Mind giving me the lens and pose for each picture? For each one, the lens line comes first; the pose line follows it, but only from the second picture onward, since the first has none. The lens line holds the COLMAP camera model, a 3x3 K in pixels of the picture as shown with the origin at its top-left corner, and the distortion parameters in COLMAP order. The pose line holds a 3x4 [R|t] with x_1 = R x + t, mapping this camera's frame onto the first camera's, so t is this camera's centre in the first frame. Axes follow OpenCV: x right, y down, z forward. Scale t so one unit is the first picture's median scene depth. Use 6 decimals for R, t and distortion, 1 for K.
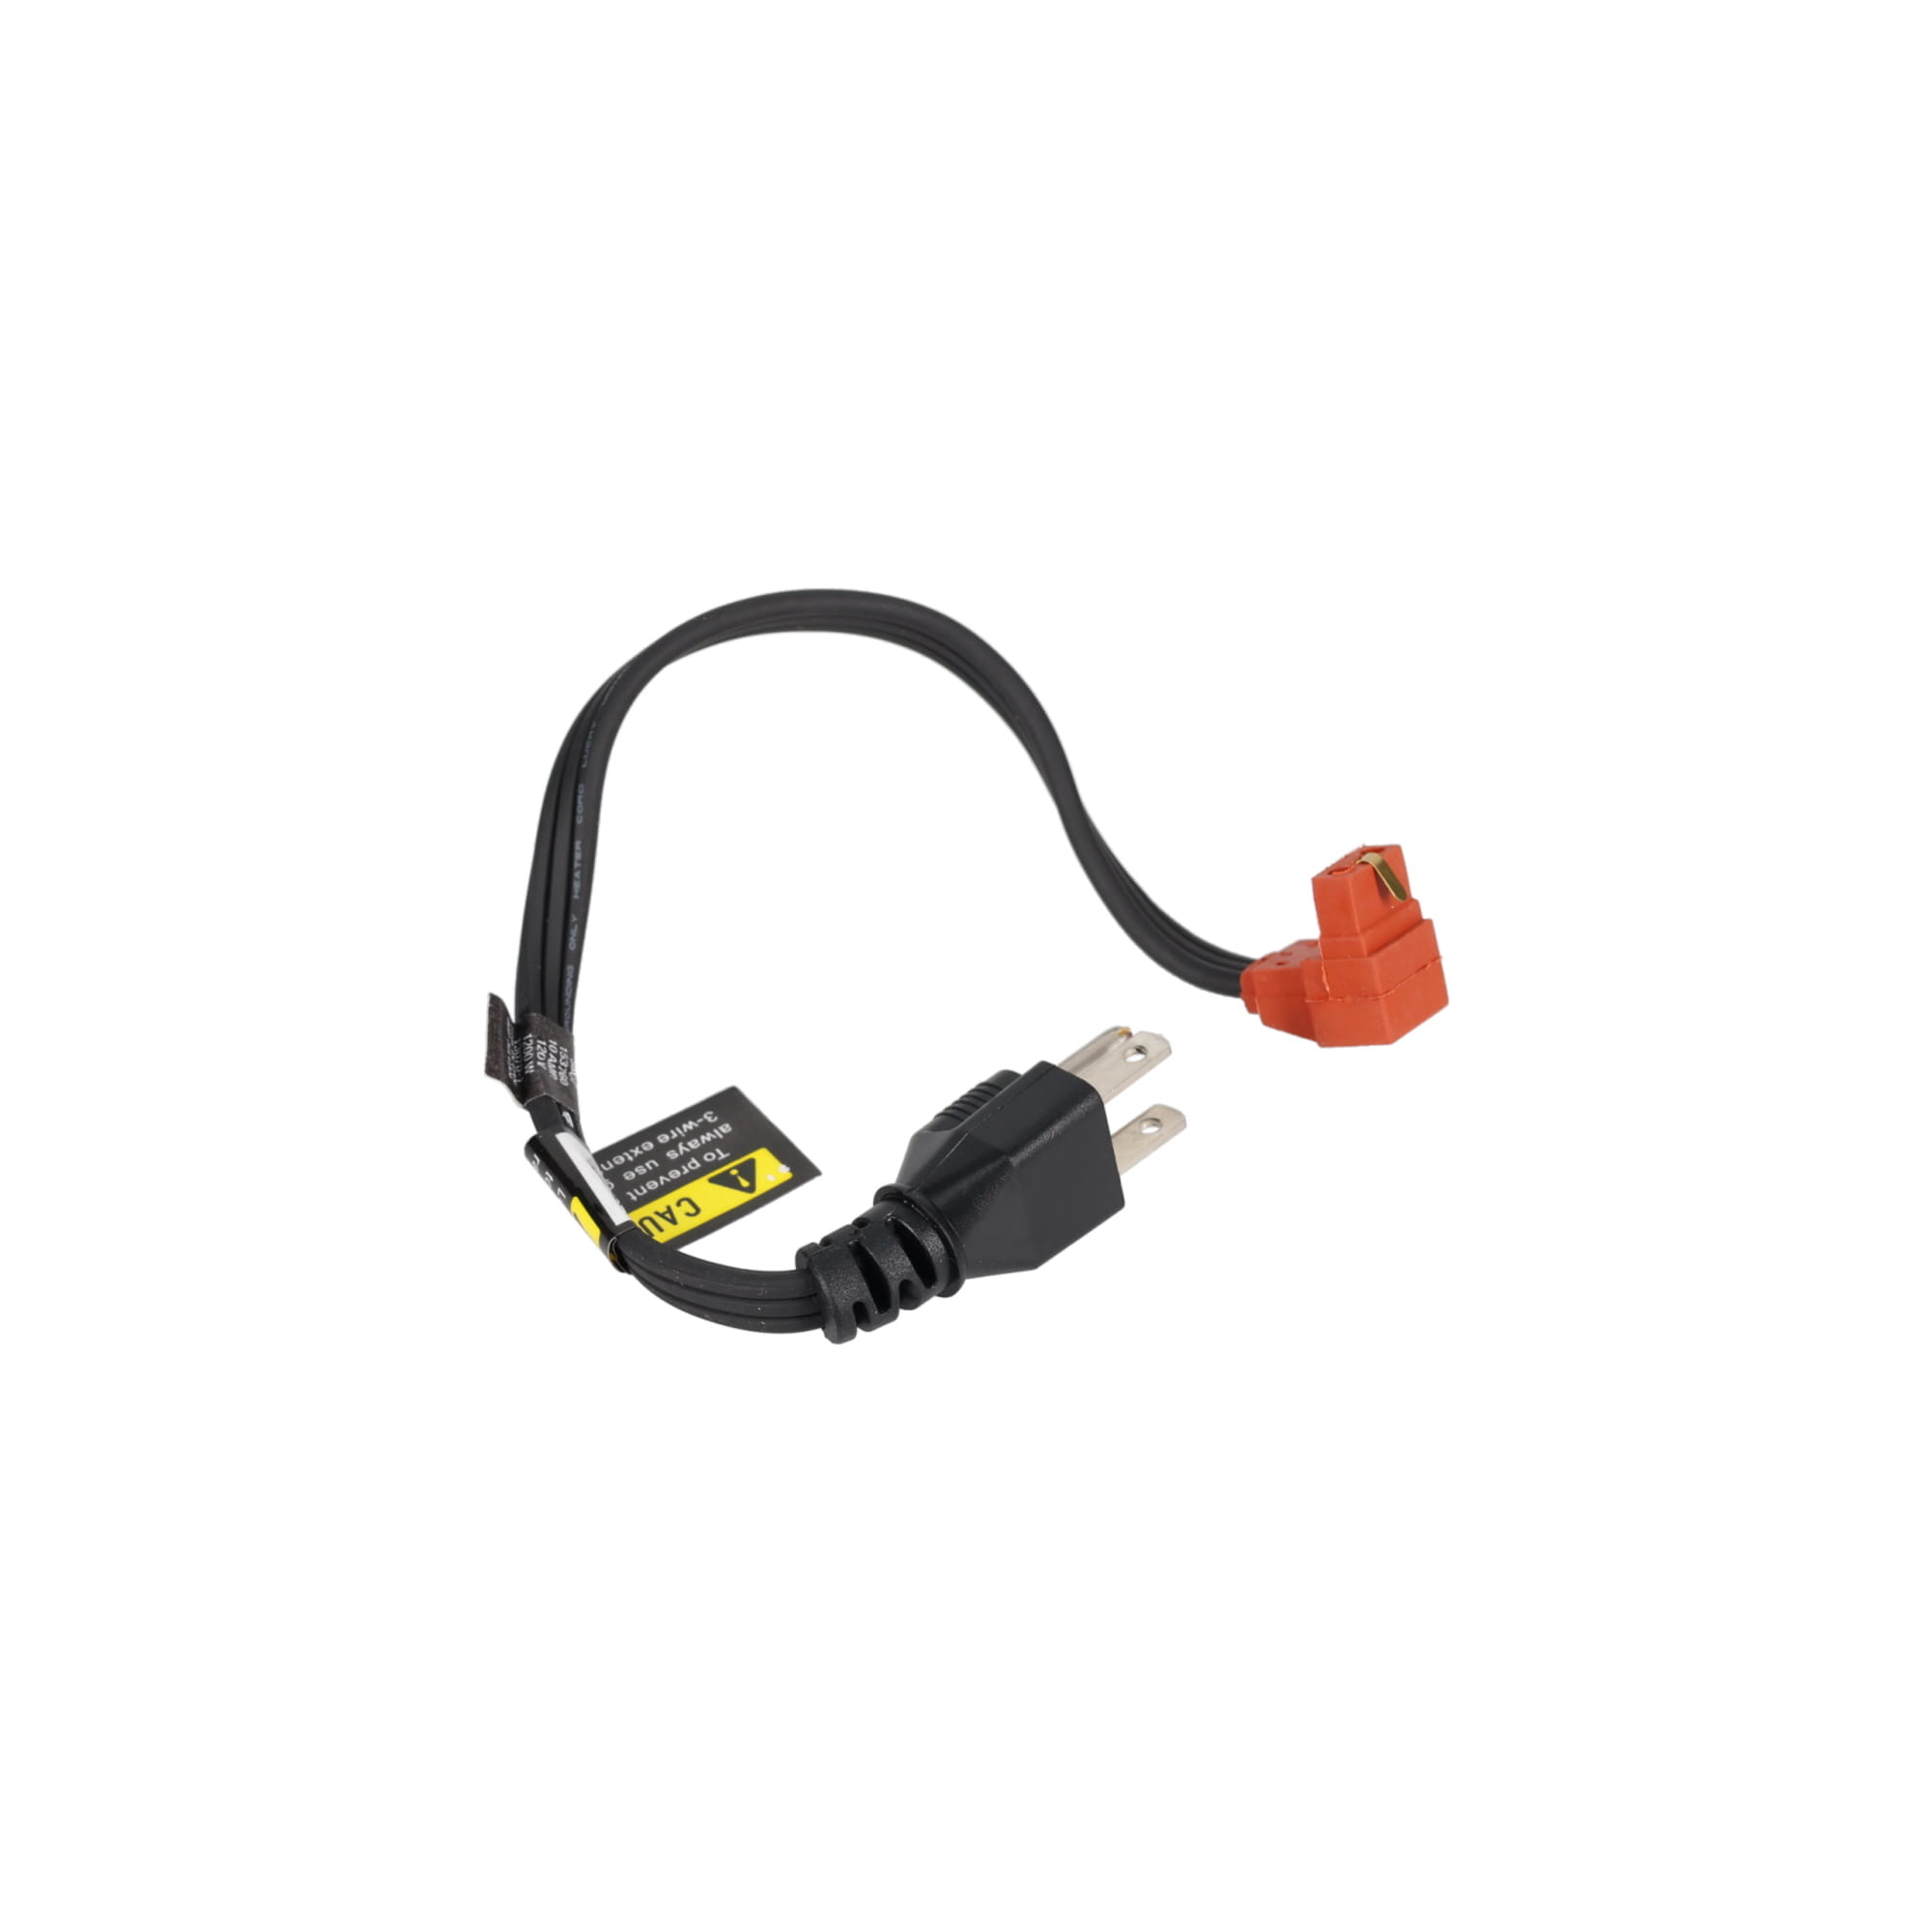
lens RADIAL K [[5487.6, 0, 966.0], [0, 5487.6, 966.0], [0, 0, 1]] dist [-0.038115, -0.306143]
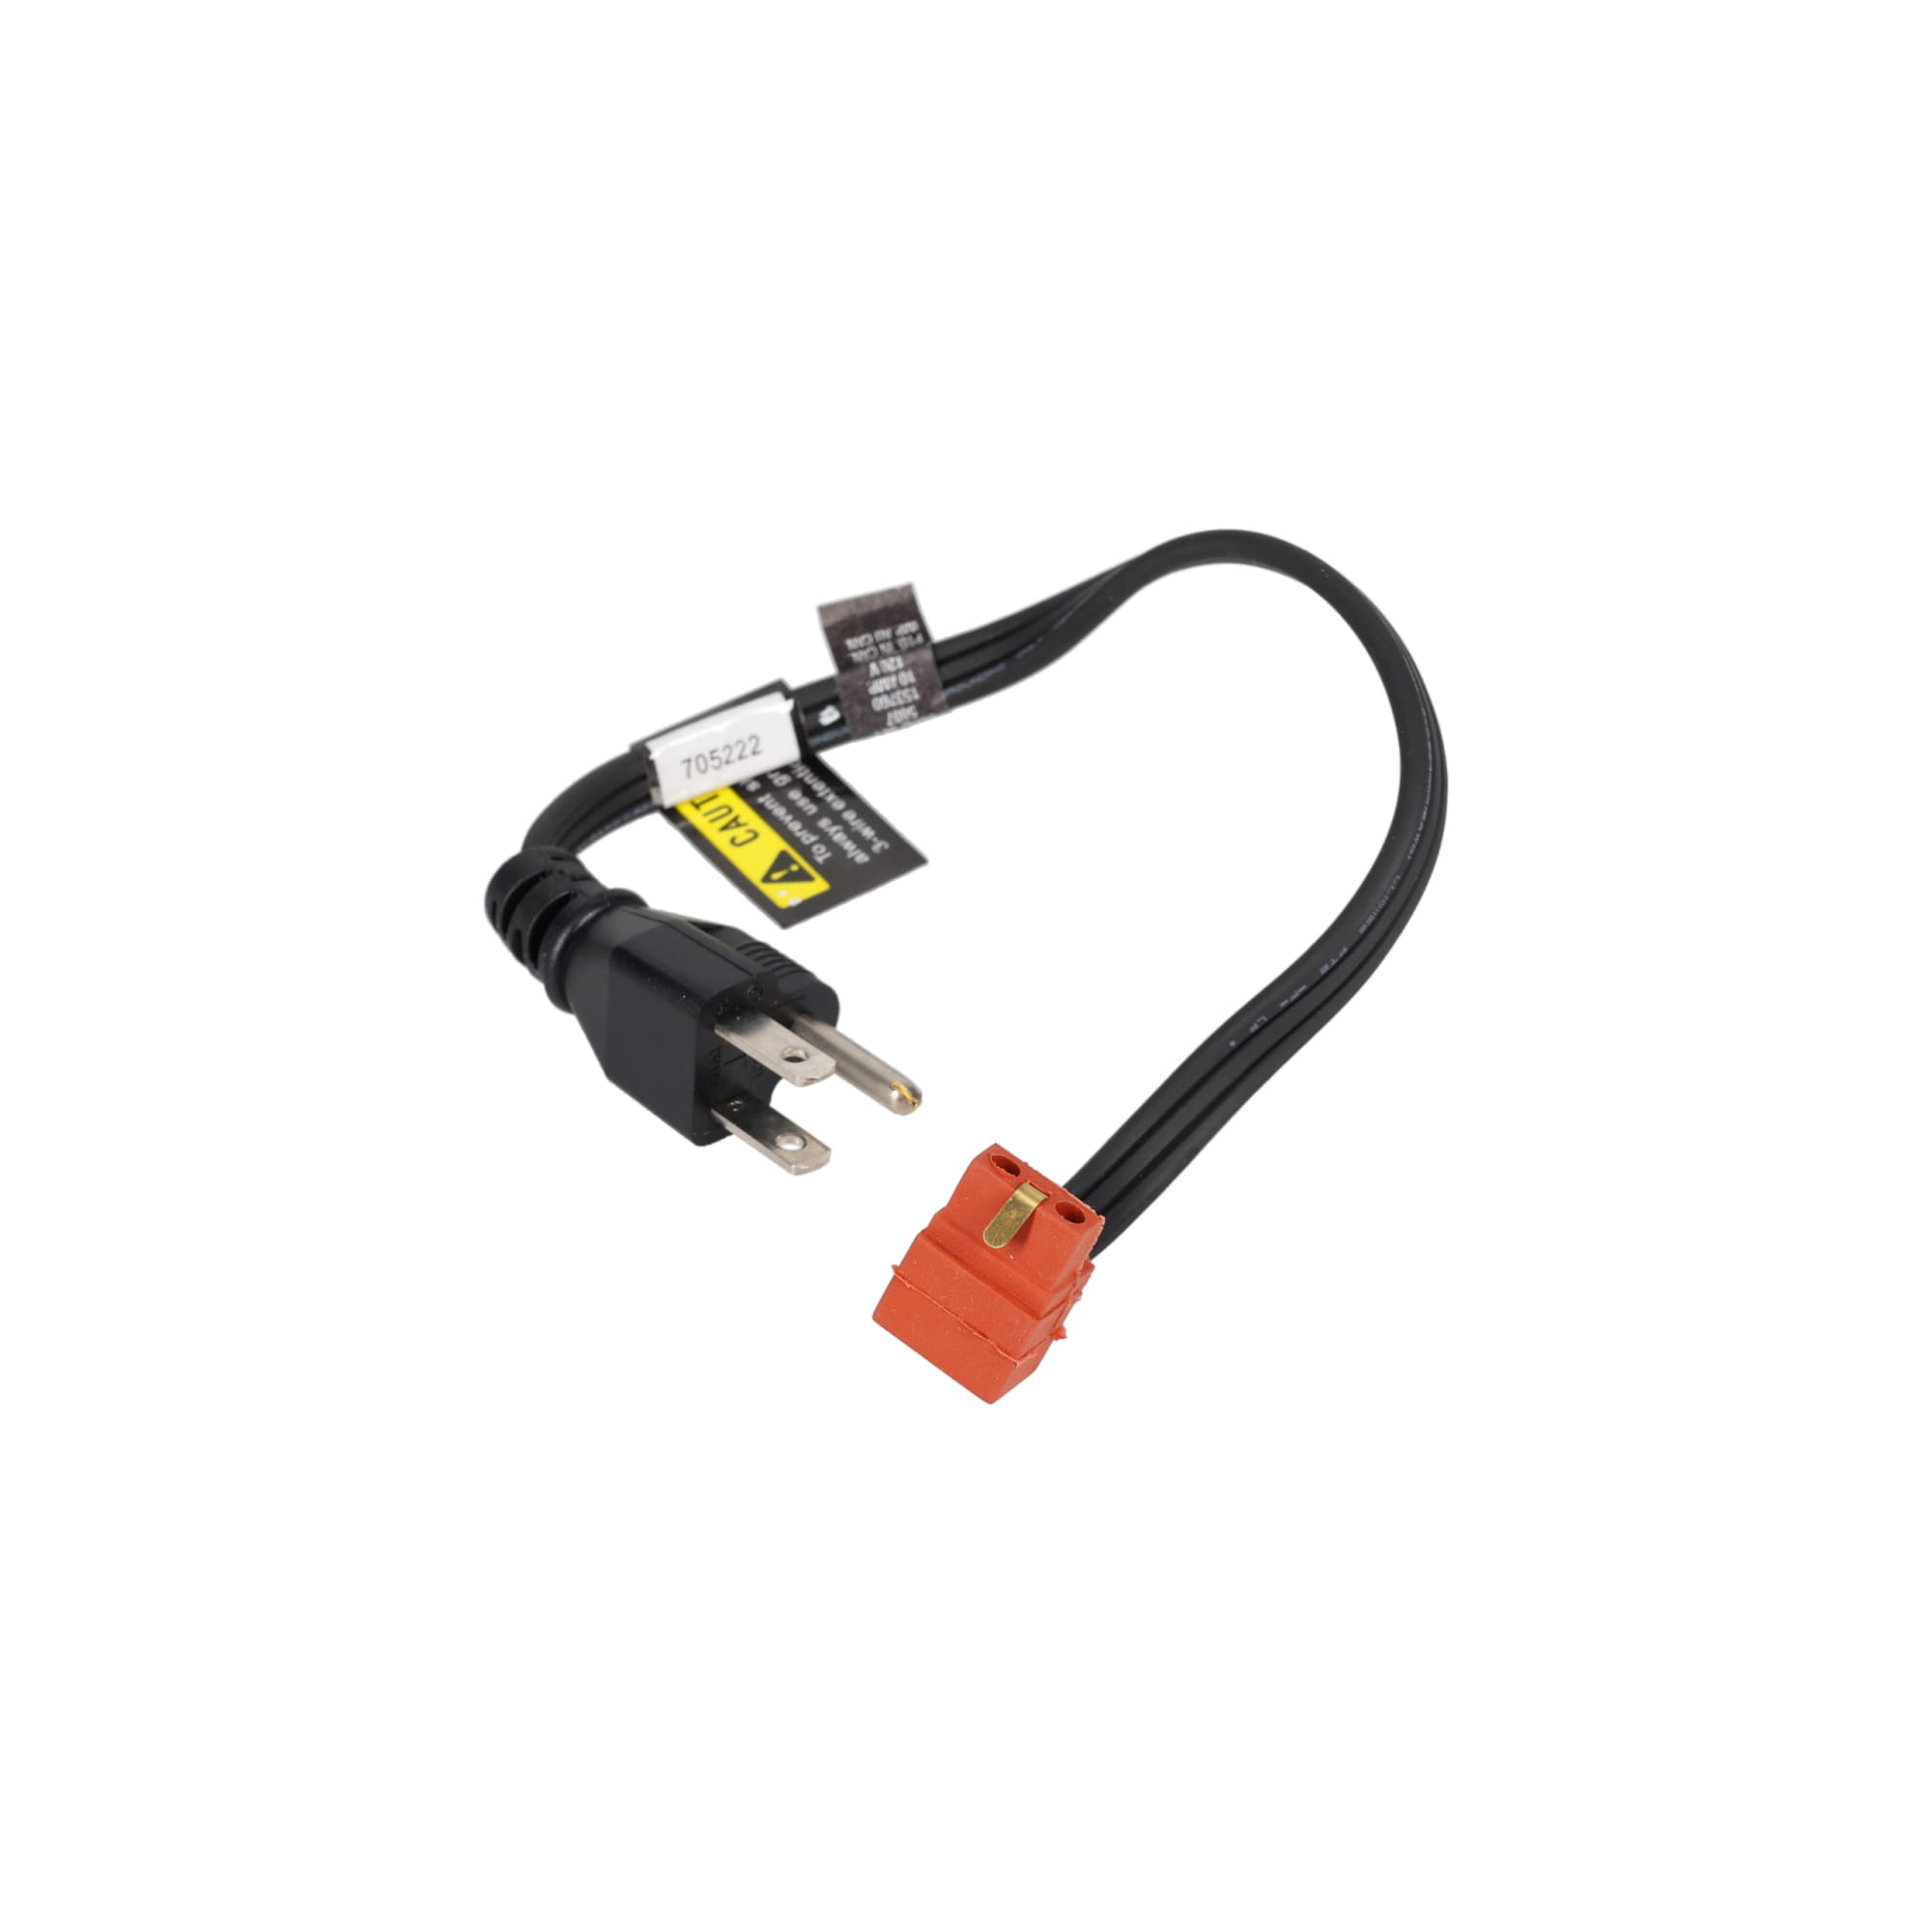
lens RADIAL K [[5487.6, 0, 966.0], [0, 5487.6, 966.0], [0, 0, 1]] dist [-0.038115, -0.306143]
pose [[-0.008700, 0.691645, -0.722185, 0.643797], [-0.645332, 0.547801, 0.532410, -0.469579], [0.763853, 0.470681, 0.441575, 0.617094]]
